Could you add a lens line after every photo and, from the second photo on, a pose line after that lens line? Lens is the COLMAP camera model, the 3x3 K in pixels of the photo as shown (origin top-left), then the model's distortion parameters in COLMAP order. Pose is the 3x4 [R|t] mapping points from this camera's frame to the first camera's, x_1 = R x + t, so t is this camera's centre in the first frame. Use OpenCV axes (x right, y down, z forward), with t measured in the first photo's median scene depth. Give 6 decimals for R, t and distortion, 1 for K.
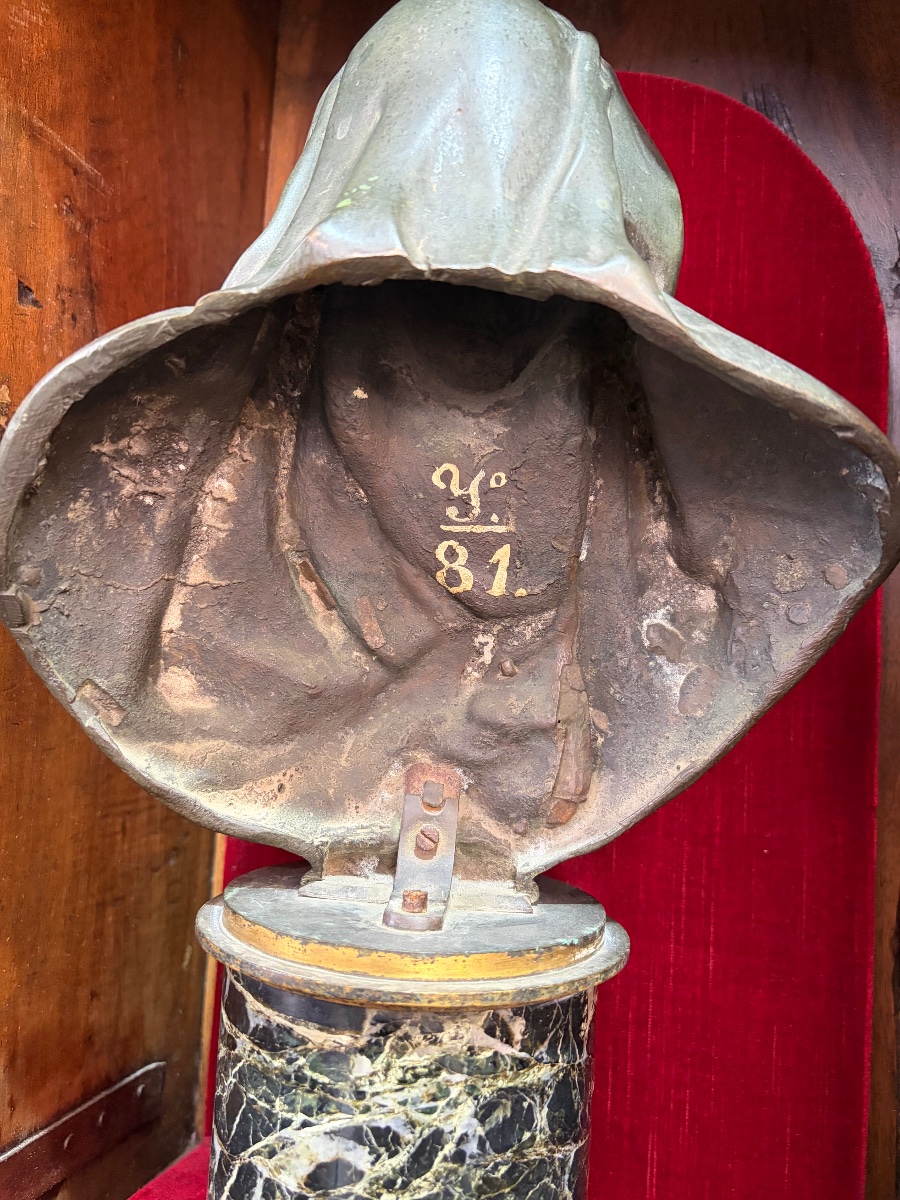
lens RADIAL K [[985.7, 0, 454.3], [0, 985.7, 598.1], [0, 0, 1]] dist [0.007805, -0.015870]
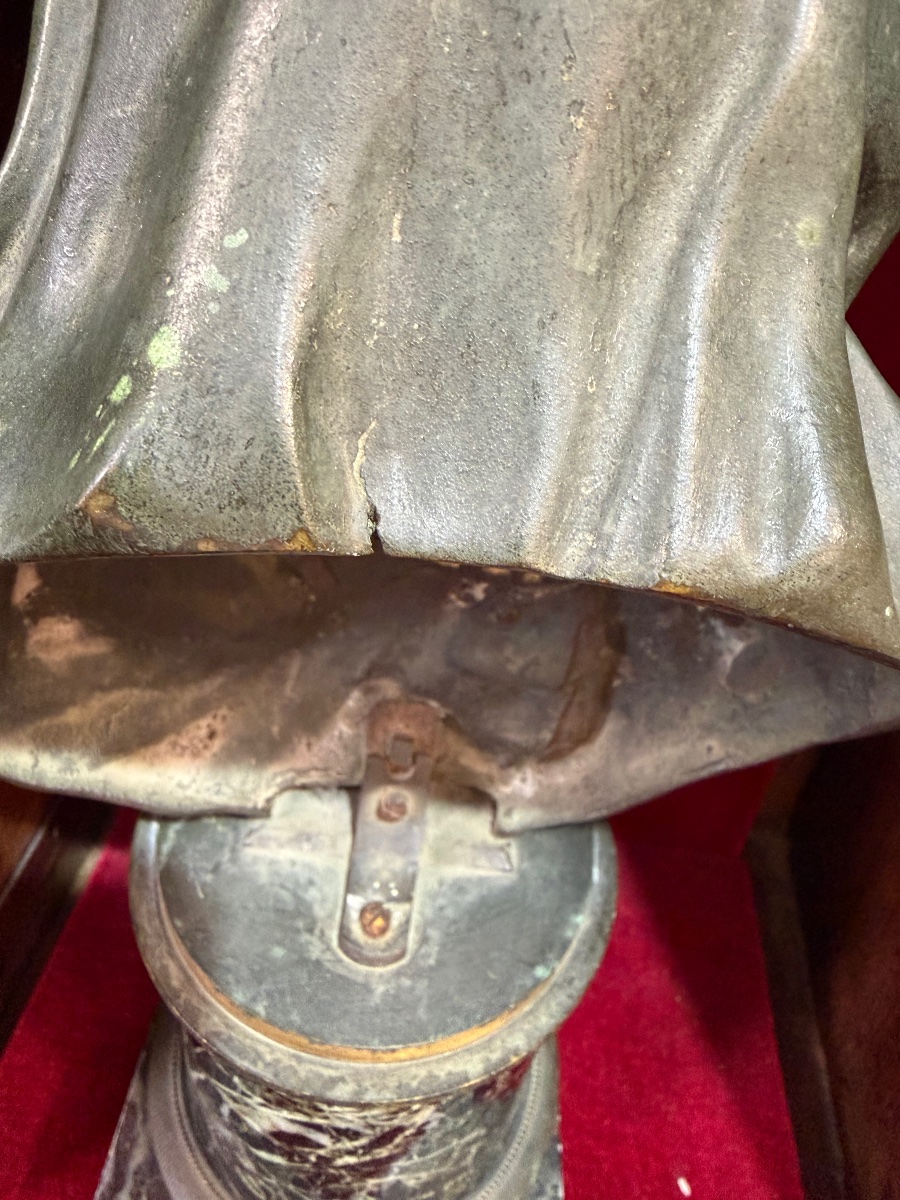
lens RADIAL K [[985.7, 0, 442.5], [0, 985.7, 598.6], [0, 0, 1]] dist [0.007805, -0.015870]
pose [[0.999411, 0.032226, 0.011836, -0.000968], [-0.032601, 0.782815, 0.621400, -0.399209], [0.010760, -0.621420, 0.783404, 0.441739]]
